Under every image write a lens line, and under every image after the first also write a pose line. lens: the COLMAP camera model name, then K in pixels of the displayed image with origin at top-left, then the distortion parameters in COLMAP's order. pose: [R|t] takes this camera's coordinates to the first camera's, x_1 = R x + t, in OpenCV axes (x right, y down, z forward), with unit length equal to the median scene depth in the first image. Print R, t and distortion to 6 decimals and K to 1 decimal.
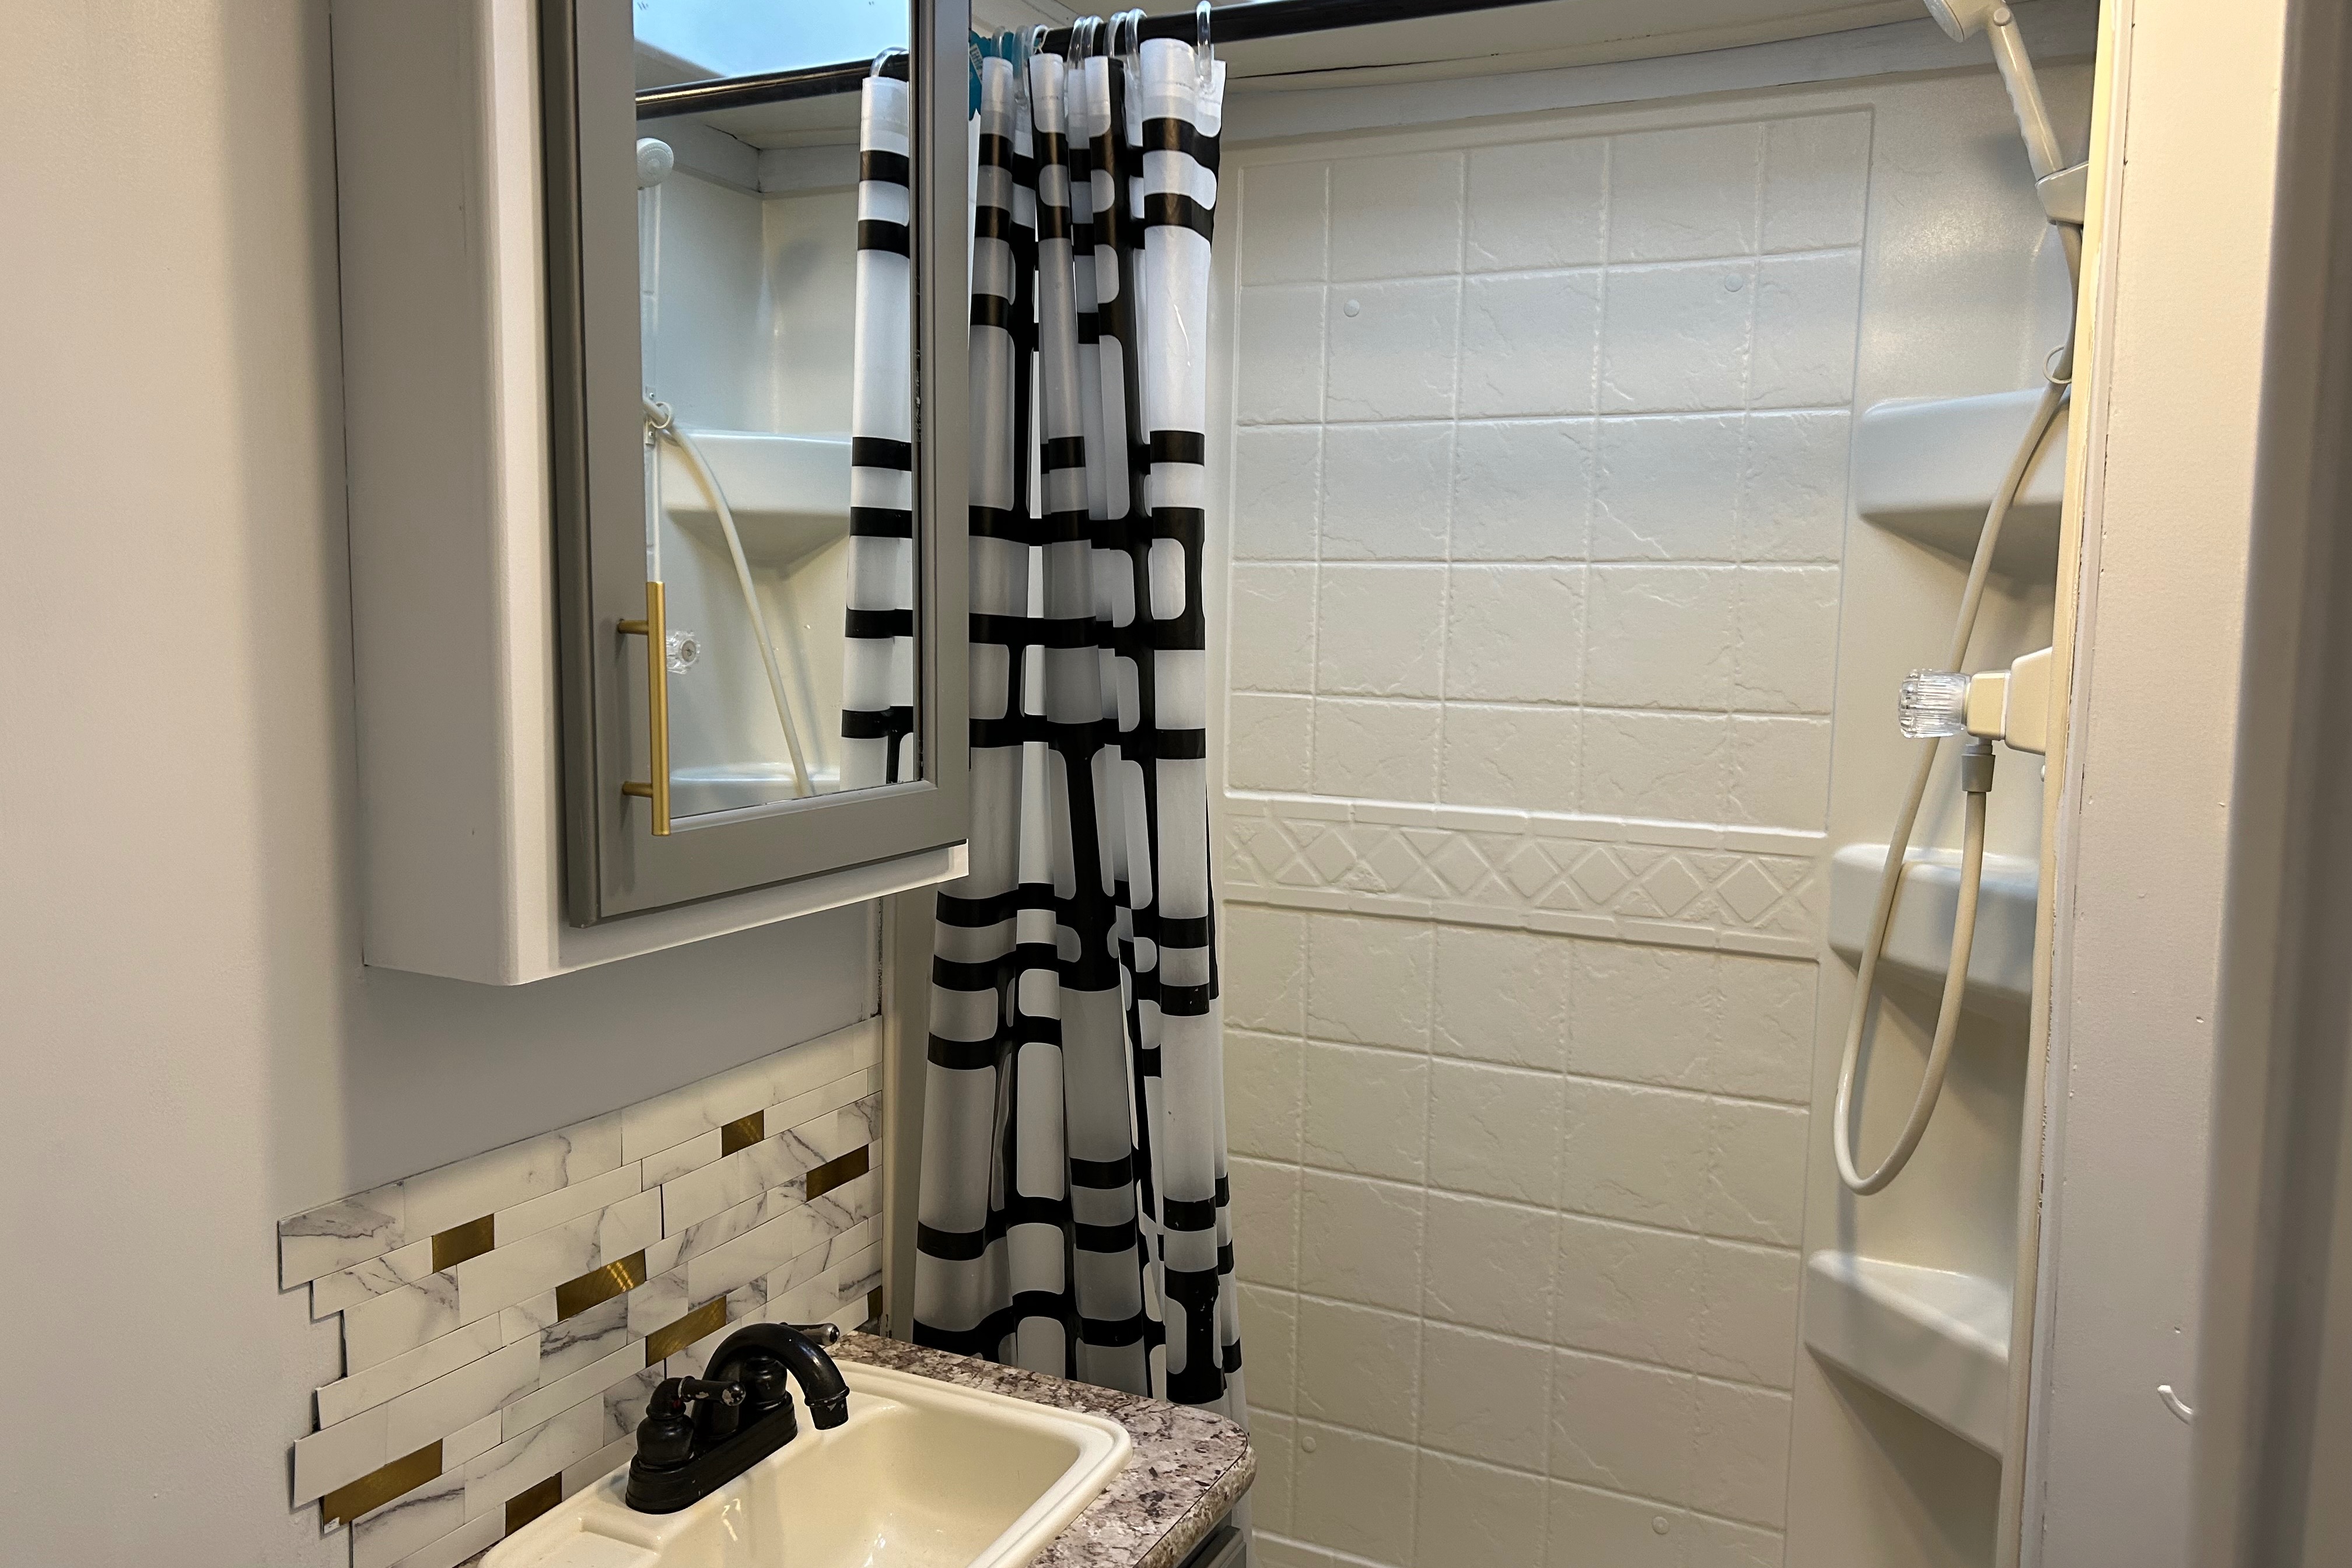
lens RADIAL K [[1773.9, 0, 1175.9], [0, 1773.9, 782.6], [0, 0, 1]] dist [-0.004471, -0.008772]
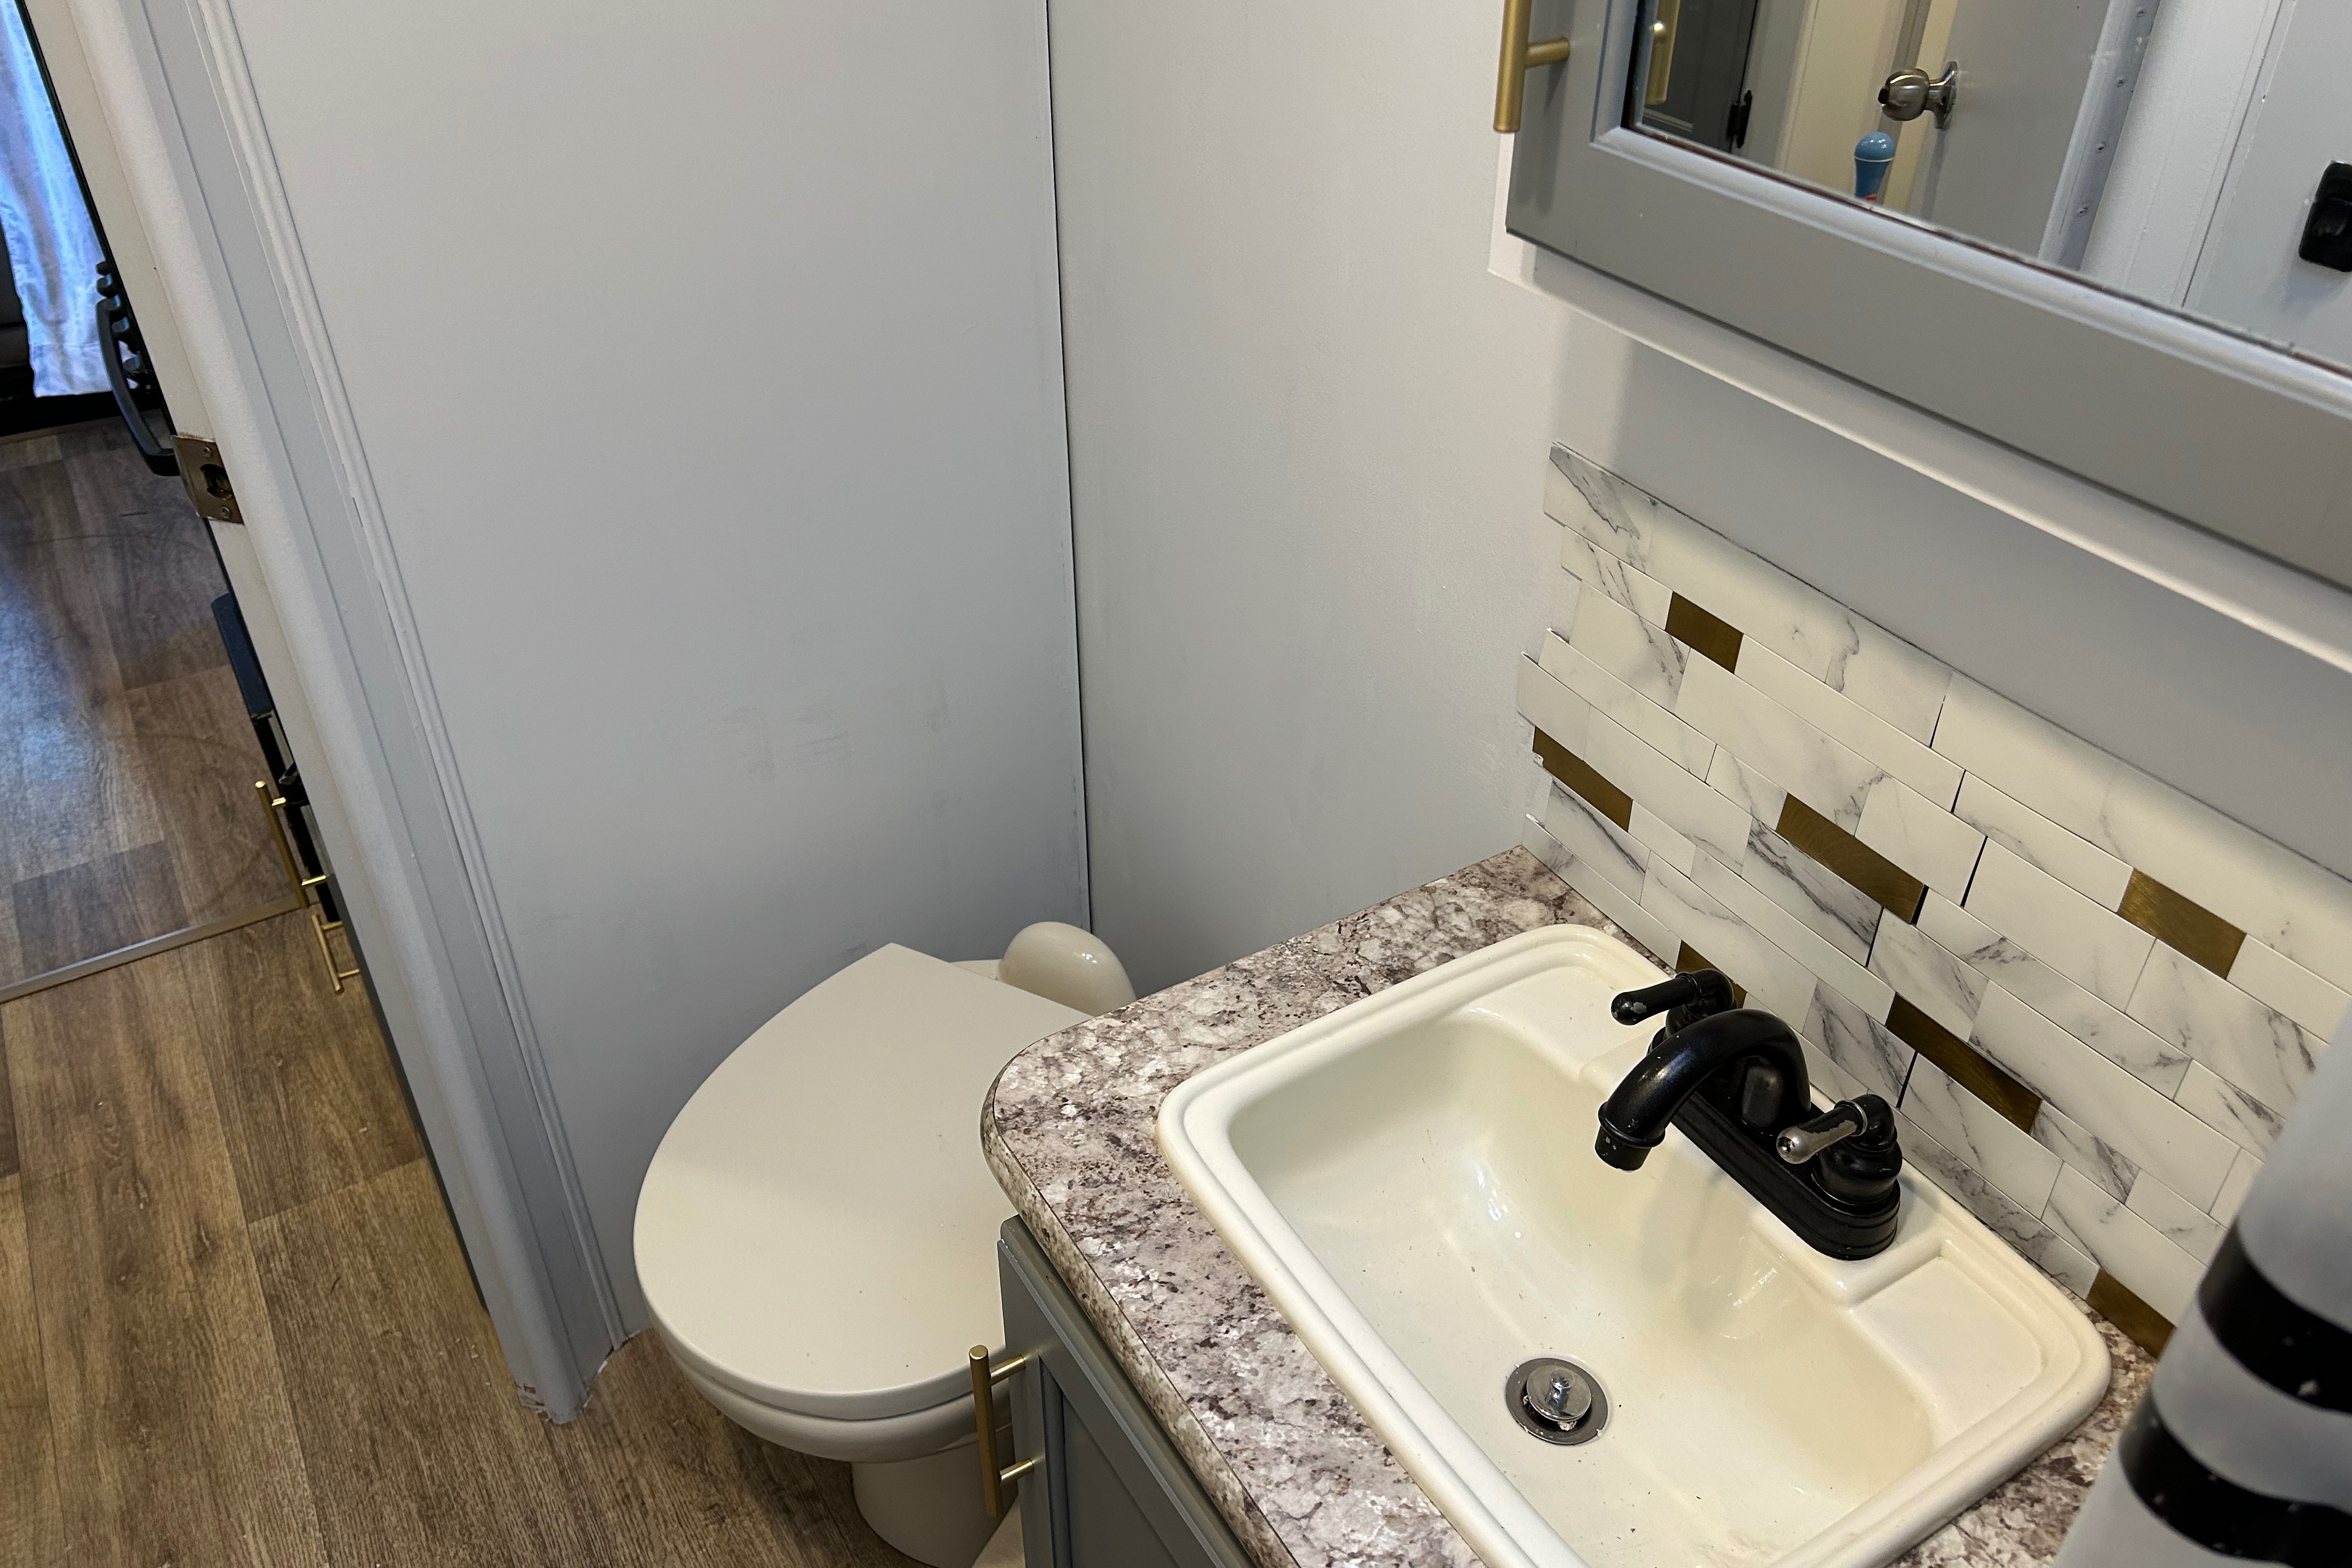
lens RADIAL K [[1773.9, 0, 1177.7], [0, 1773.9, 789.0], [0, 0, 1]] dist [-0.004471, -0.008772]
pose [[-0.539071, 0.480925, -0.691458, 0.297405], [-0.091173, 0.782811, 0.615544, -0.148074], [0.837311, 0.394864, -0.378144, 1.062011]]
